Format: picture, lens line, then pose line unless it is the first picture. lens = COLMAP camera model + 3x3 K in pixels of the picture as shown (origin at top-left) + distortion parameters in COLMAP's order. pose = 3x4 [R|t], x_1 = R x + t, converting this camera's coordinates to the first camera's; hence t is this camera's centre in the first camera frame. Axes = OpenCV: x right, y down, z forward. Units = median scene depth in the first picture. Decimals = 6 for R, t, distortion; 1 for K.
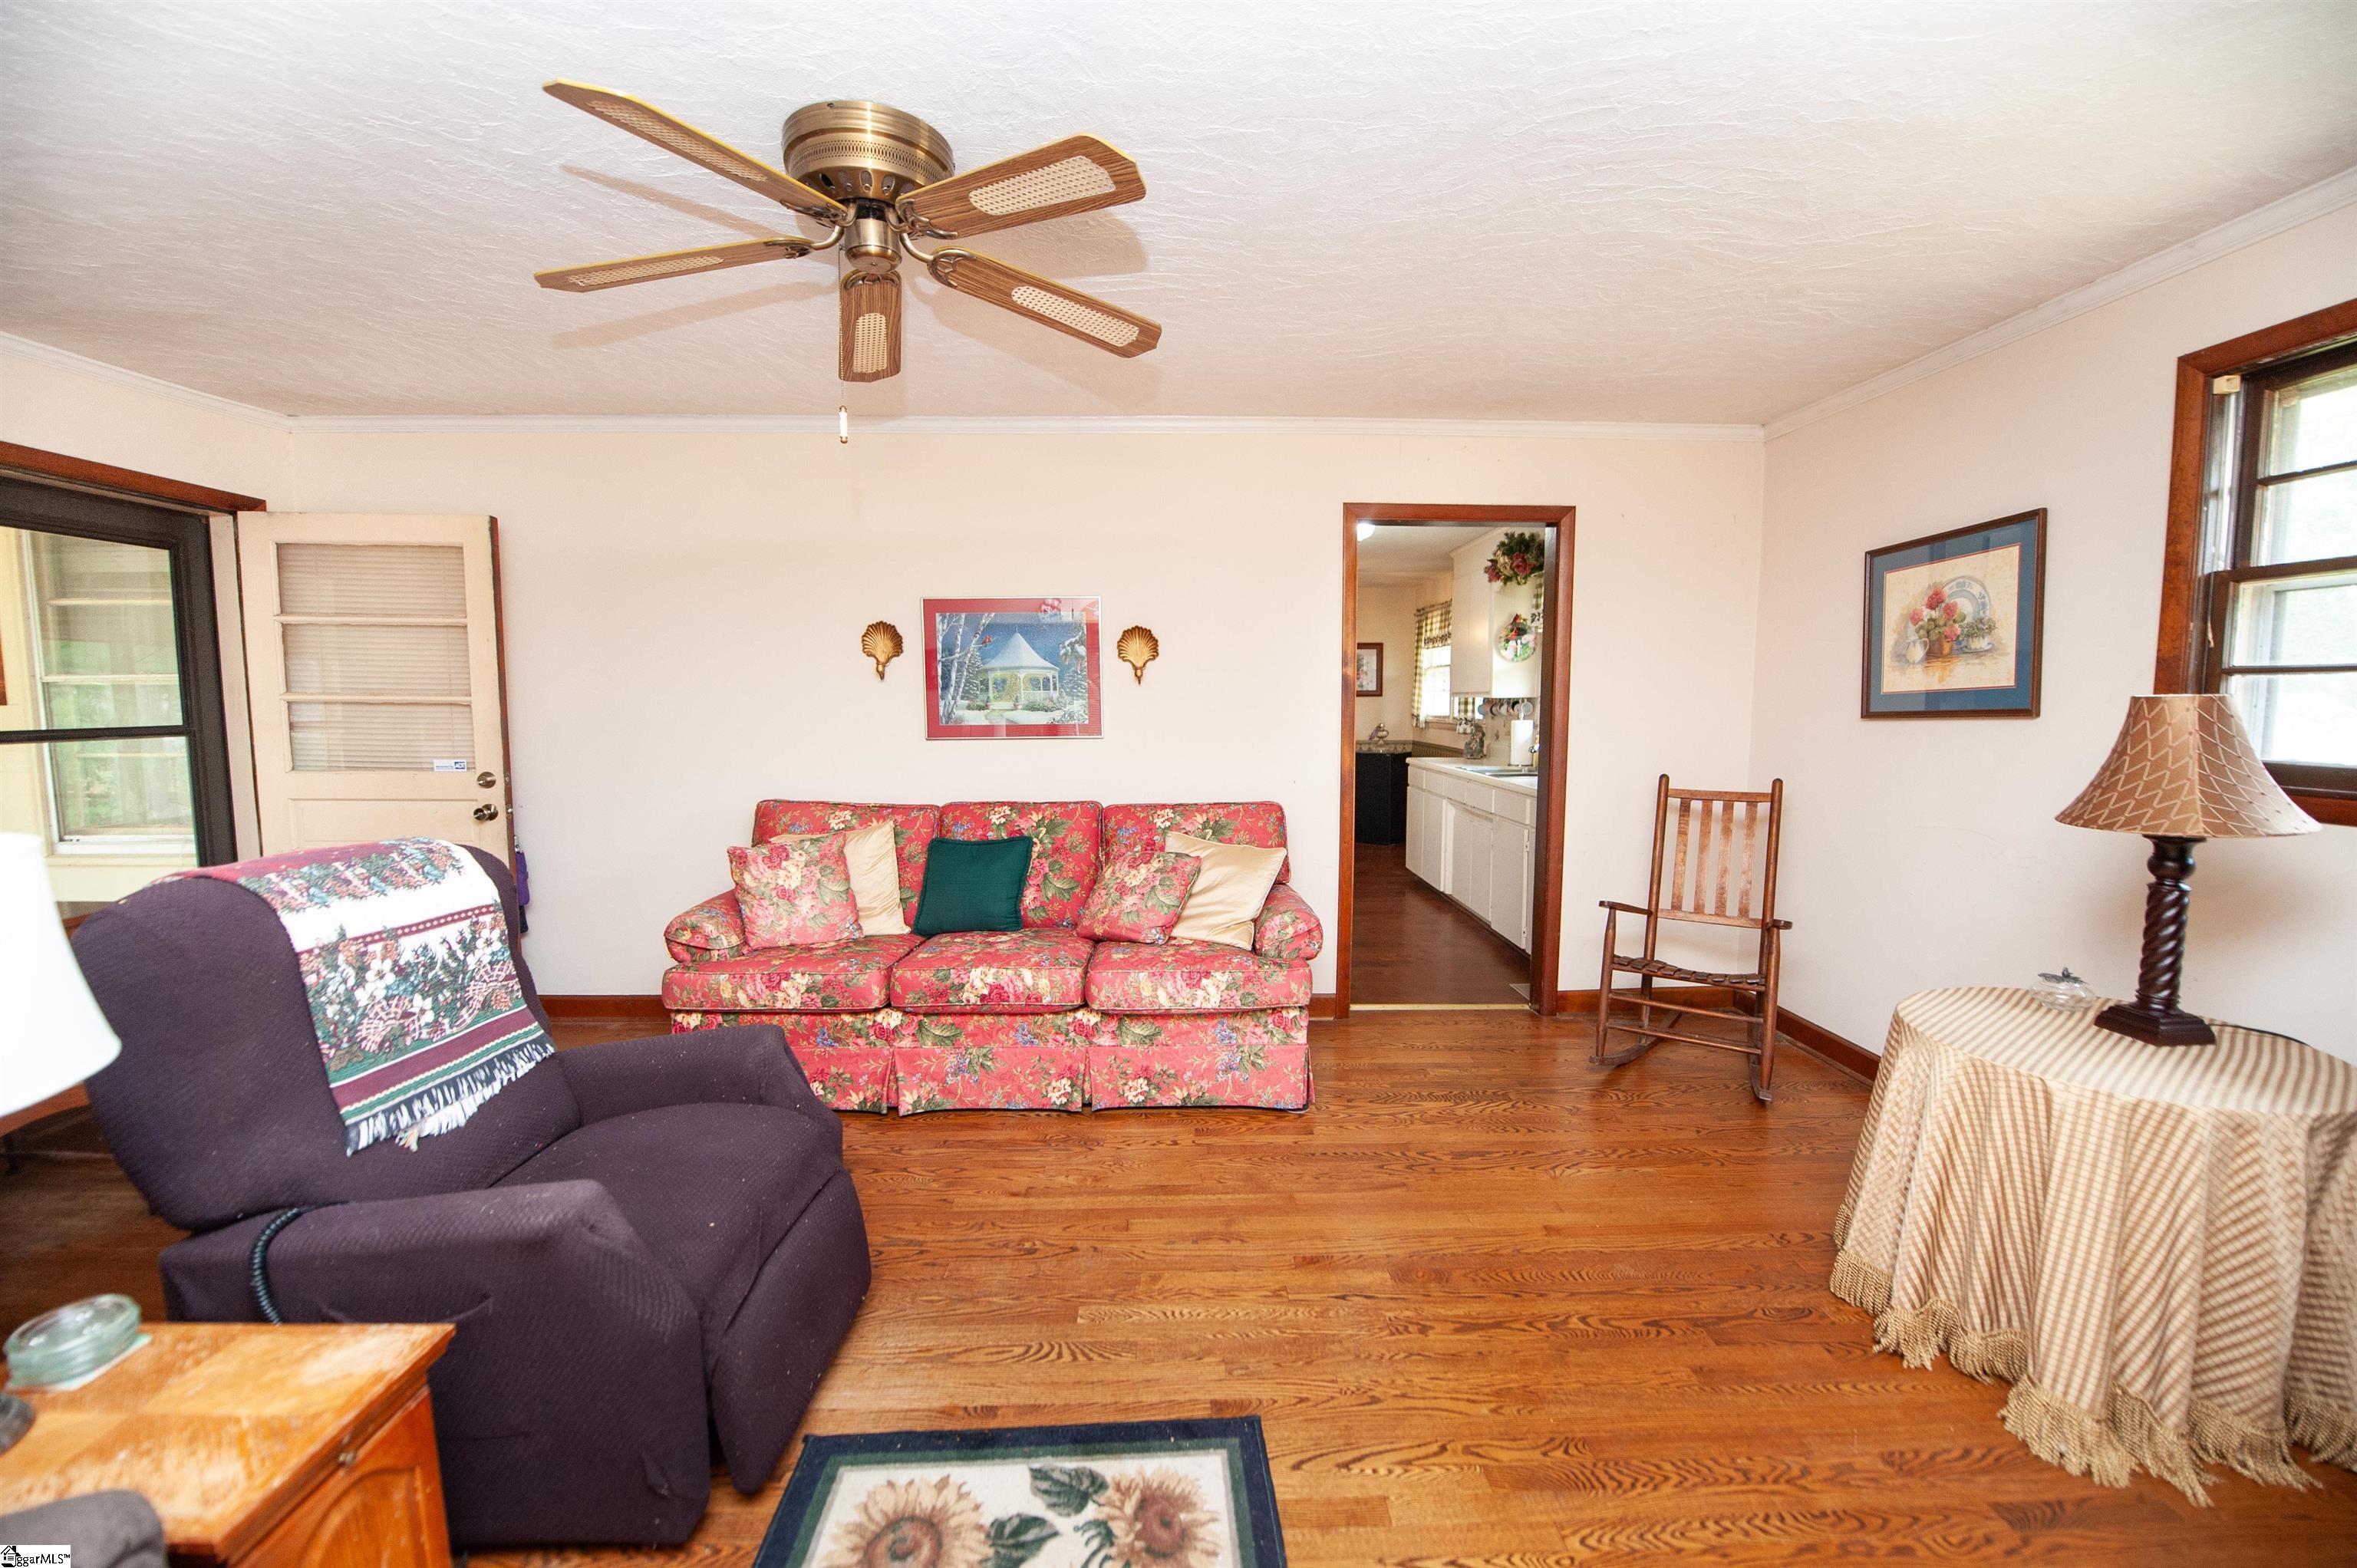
lens RADIAL K [[949.1, 0, 1186.4], [0, 949.1, 771.5], [0, 0, 1]] dist [-0.020522, 0.000047]
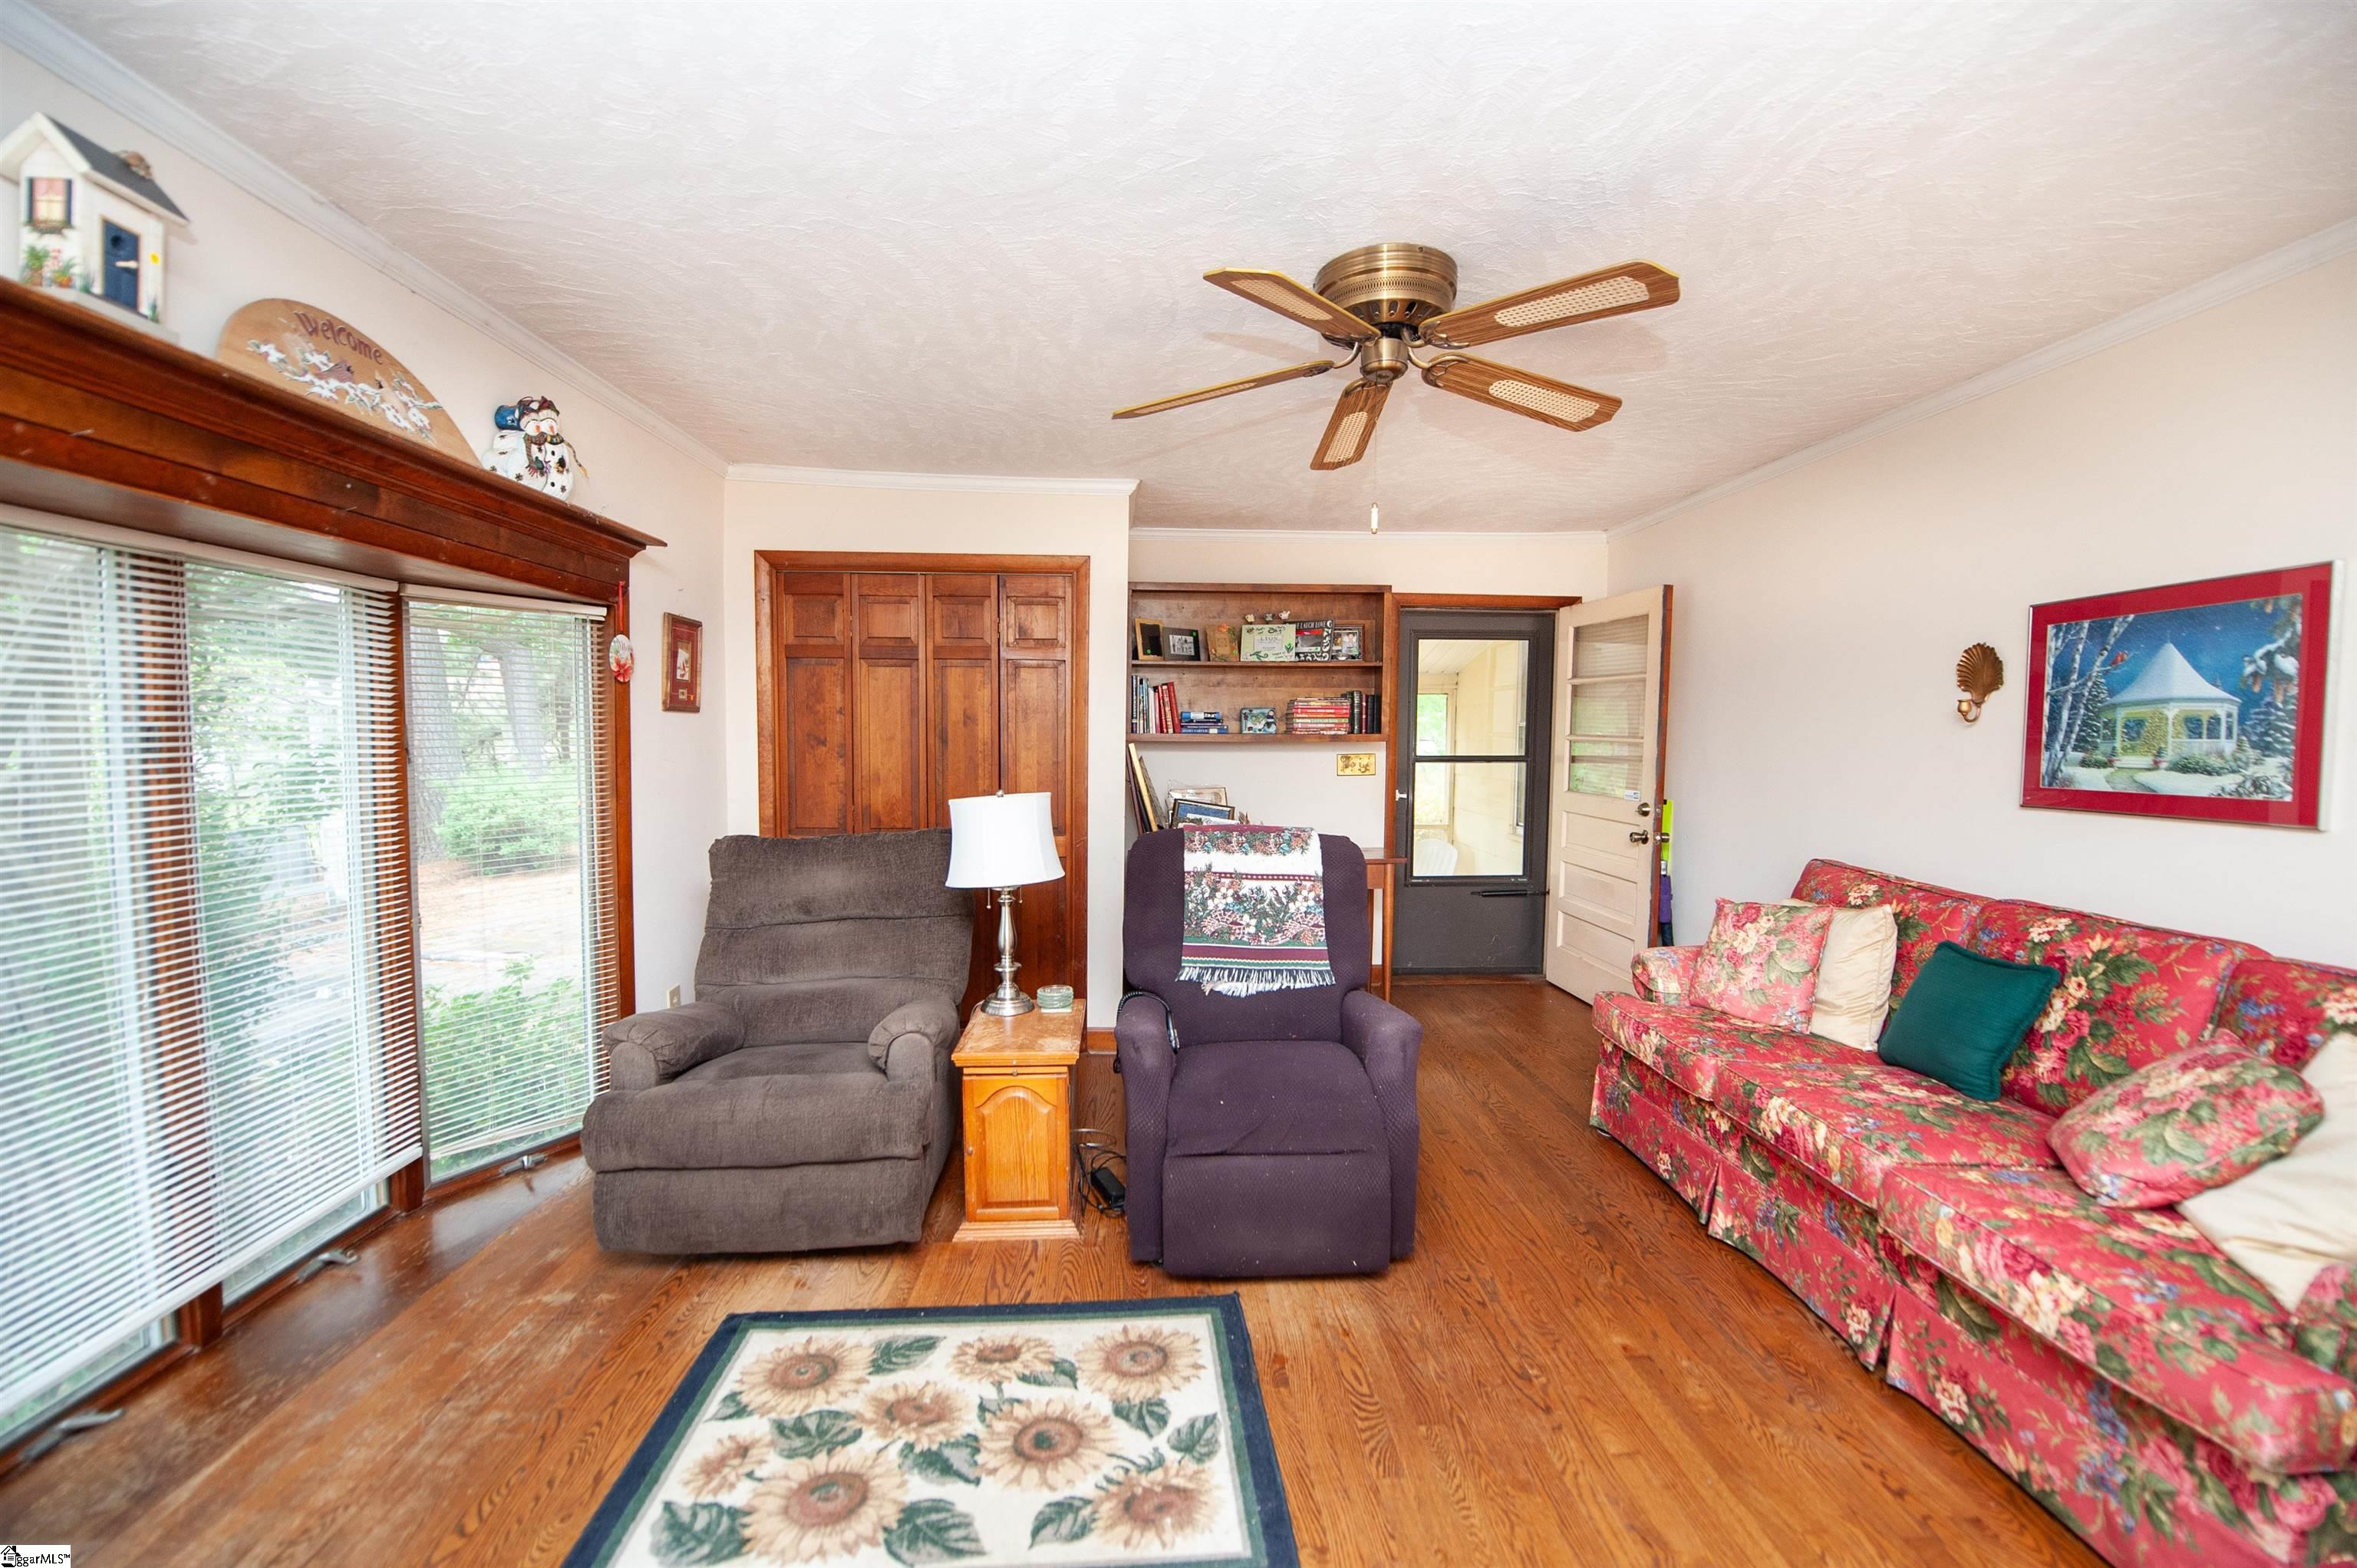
lens RADIAL K [[949.1, 0, 1175.3], [0, 949.1, 768.0], [0, 0, 1]] dist [-0.020522, 0.000047]
pose [[0.018876, 0.040025, -0.999020, 0.527877], [-0.081063, 0.995970, 0.038371, -0.049951], [0.996530, 0.080259, 0.022044, 0.472621]]
